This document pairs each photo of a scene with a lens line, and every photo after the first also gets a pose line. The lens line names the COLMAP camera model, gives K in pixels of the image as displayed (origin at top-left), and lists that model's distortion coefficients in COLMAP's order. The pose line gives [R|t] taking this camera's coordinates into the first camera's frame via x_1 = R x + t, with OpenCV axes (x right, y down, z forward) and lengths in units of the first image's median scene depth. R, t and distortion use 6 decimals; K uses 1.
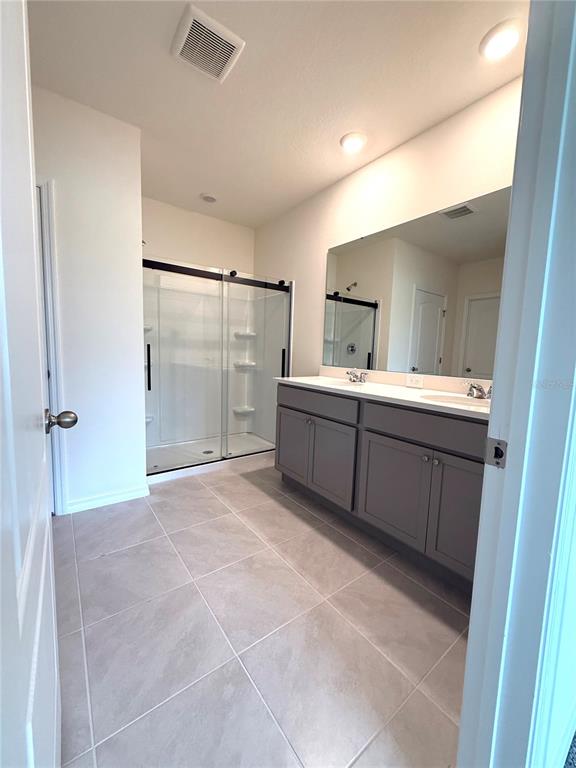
lens RADIAL K [[307.3, 0, 287.8], [0, 307.3, 383.4], [0, 0, 1]] dist [0.003208, 0.000106]
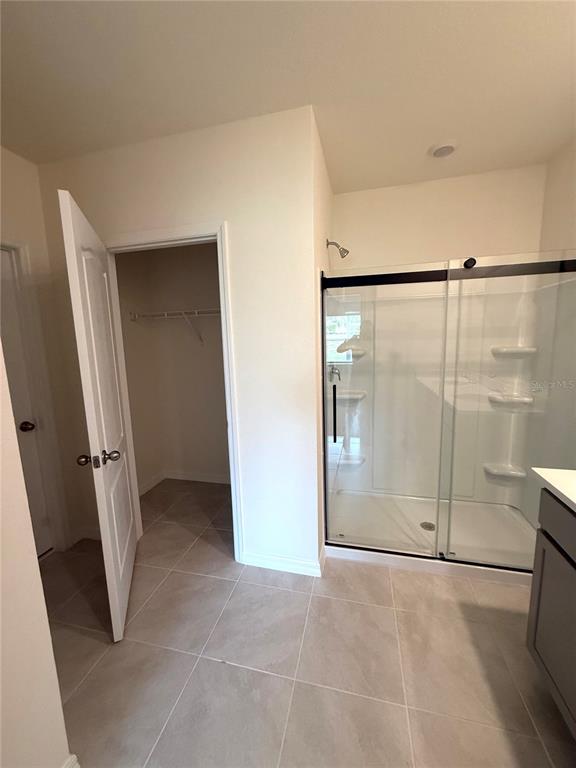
lens RADIAL K [[307.3, 0, 287.6], [0, 307.3, 383.5], [0, 0, 1]] dist [0.003208, 0.000106]
pose [[0.633522, 0.060891, -0.771325, 0.063388], [-0.031681, 0.998104, 0.052773, -0.140170], [0.773076, -0.008997, 0.634250, 0.338147]]
